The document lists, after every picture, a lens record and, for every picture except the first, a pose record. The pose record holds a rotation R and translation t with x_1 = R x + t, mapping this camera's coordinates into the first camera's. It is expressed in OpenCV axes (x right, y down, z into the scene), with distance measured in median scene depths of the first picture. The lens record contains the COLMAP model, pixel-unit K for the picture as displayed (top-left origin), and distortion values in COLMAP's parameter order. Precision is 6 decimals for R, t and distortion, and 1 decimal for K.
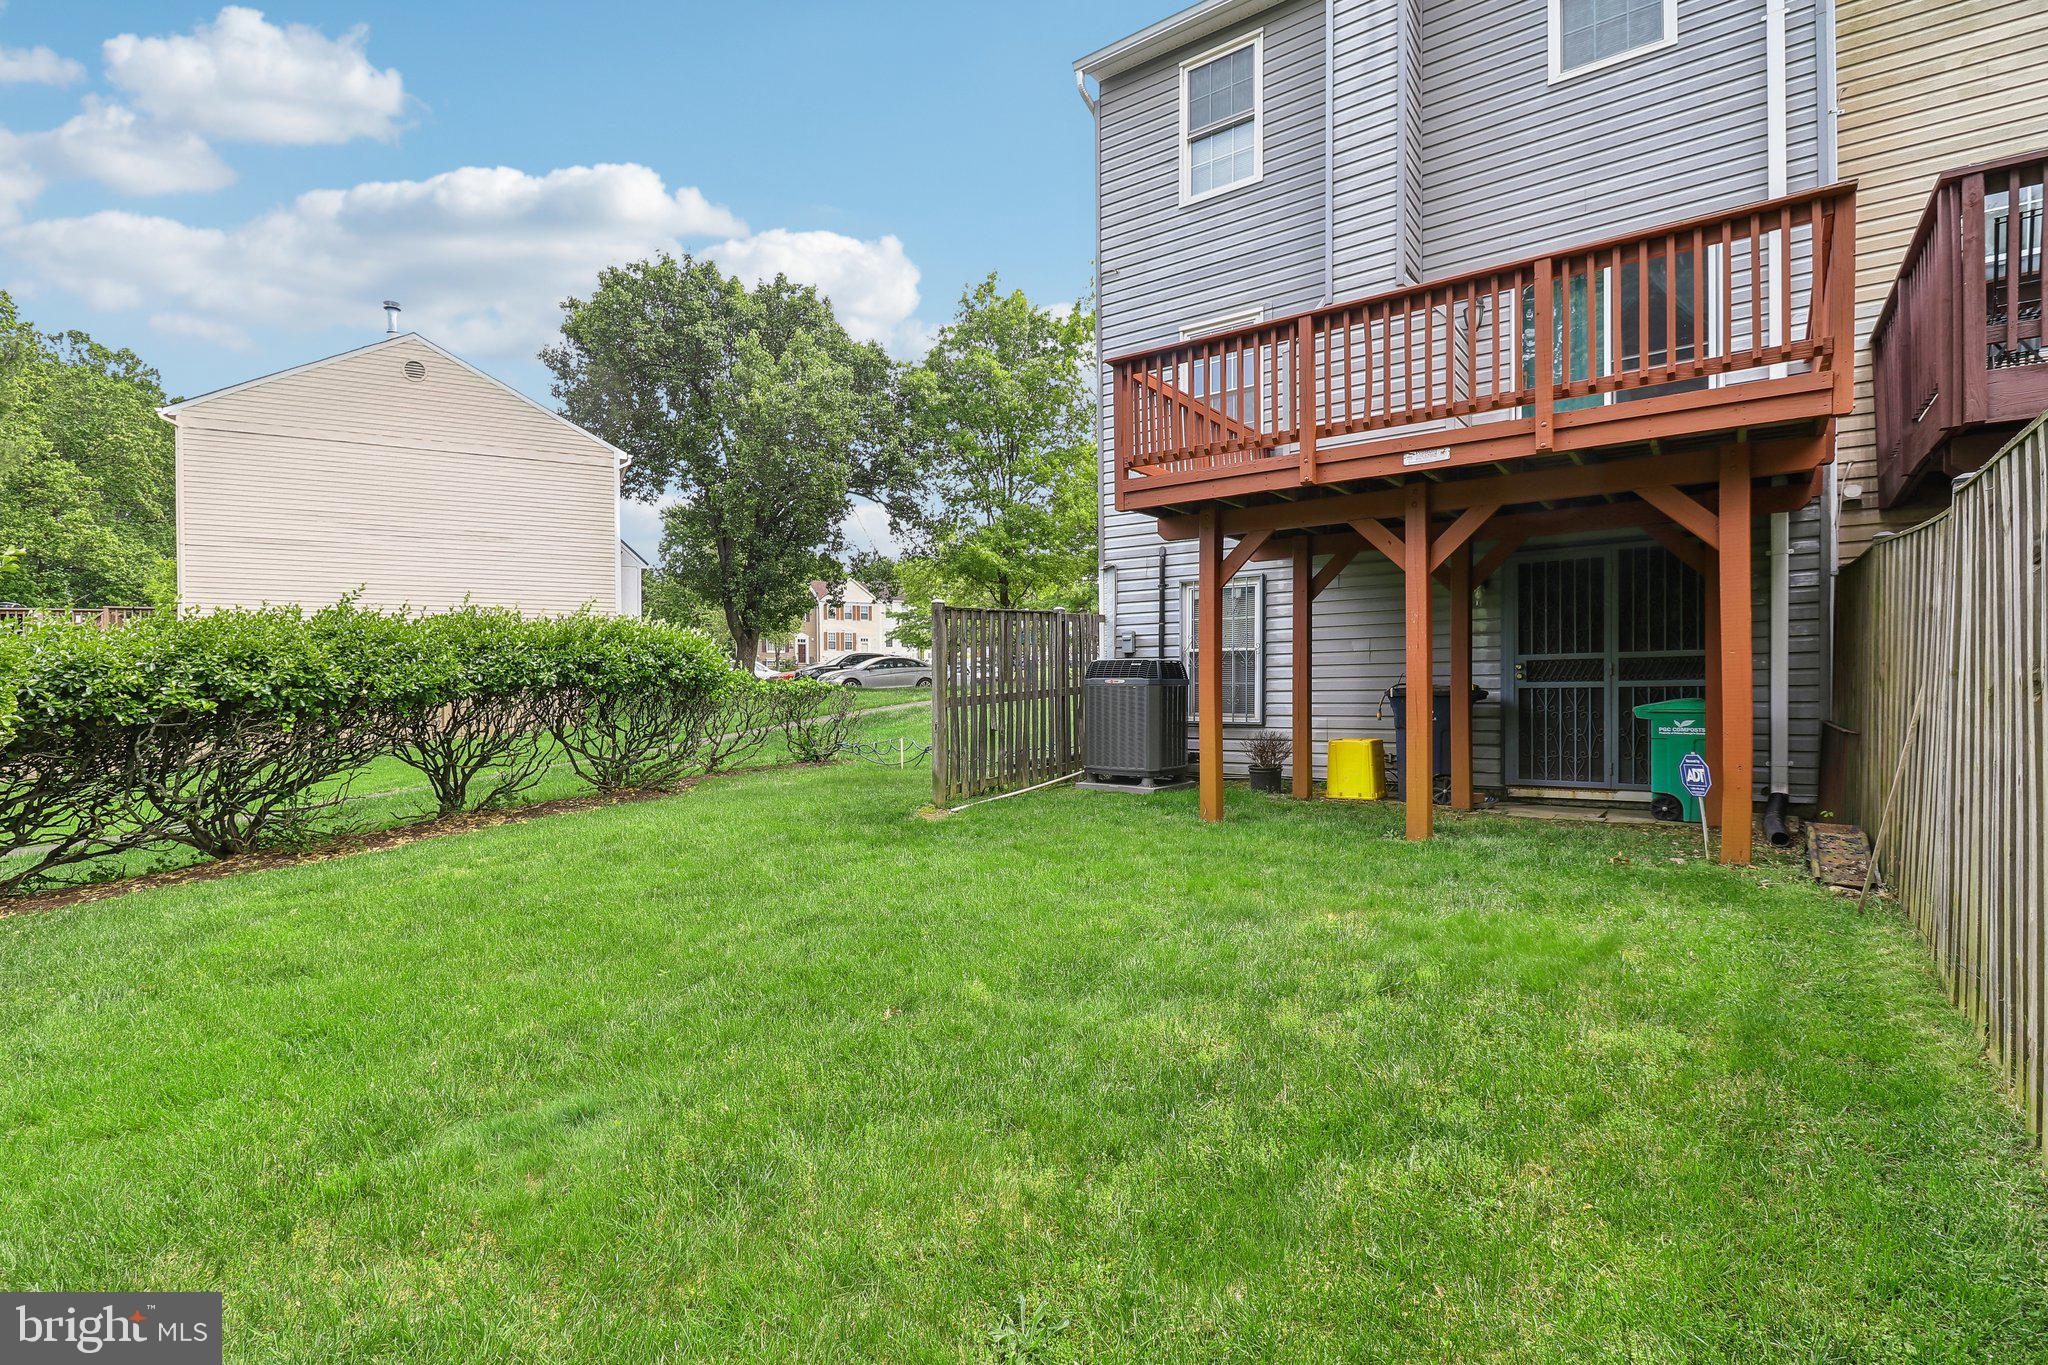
lens RADIAL K [[939.4, 0, 1025.5], [0, 939.4, 693.7], [0, 0, 1]] dist [0.001351, -0.015465]
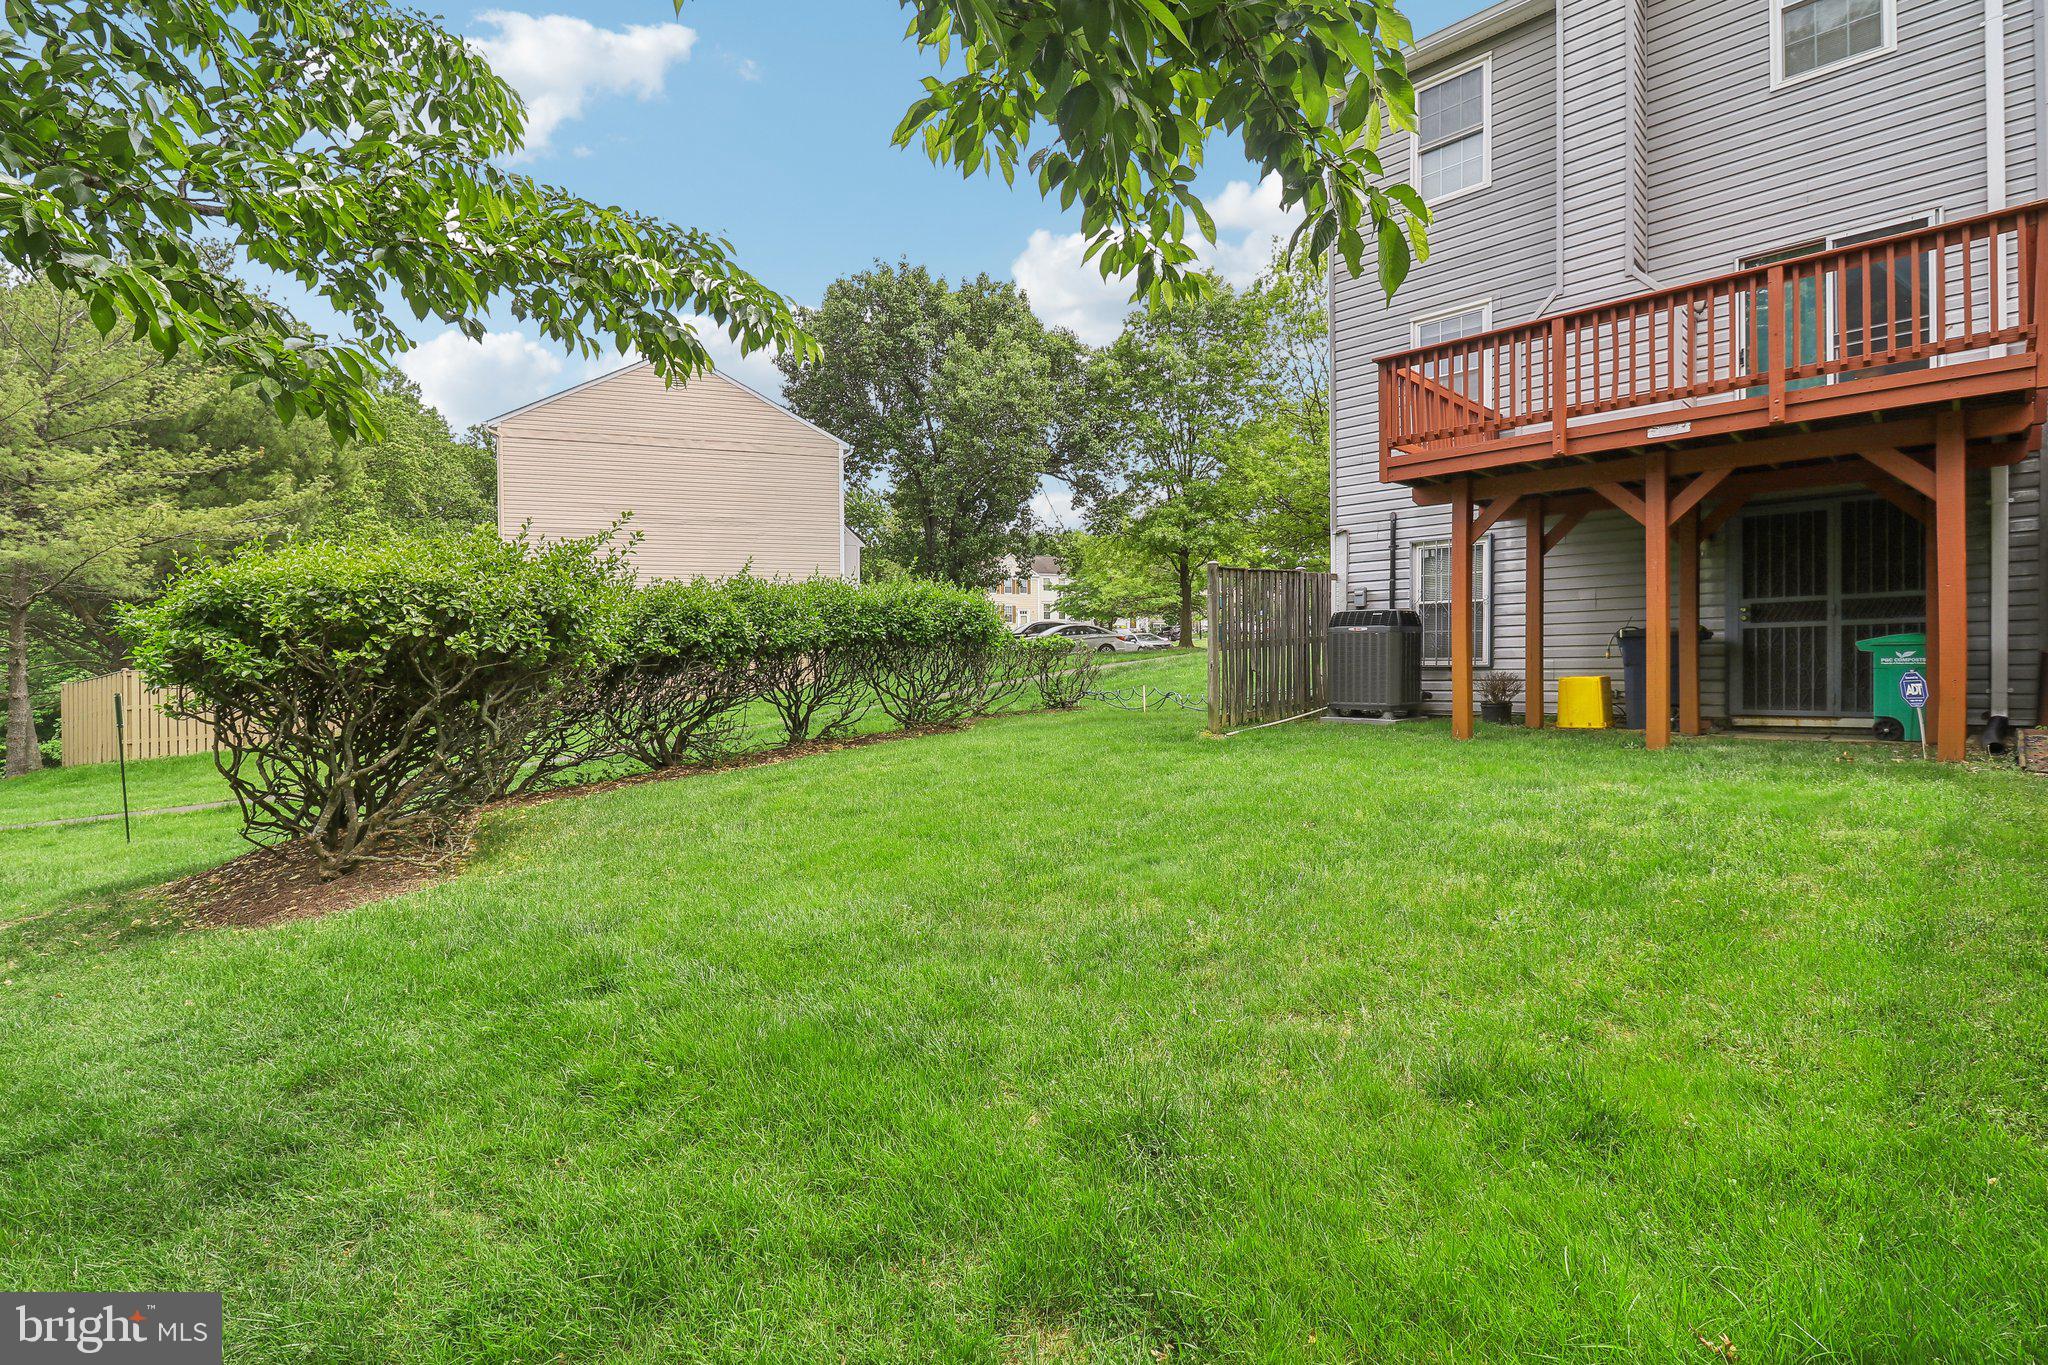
lens RADIAL K [[947.5, 0, 1009.7], [0, 947.5, 677.8], [0, 0, 1]] dist [0.001566, -0.013158]
pose [[0.988304, -0.004014, -0.152441, -0.166618], [0.005375, 0.999949, 0.008516, 0.037751], [0.152399, -0.009235, 0.988276, -0.245820]]
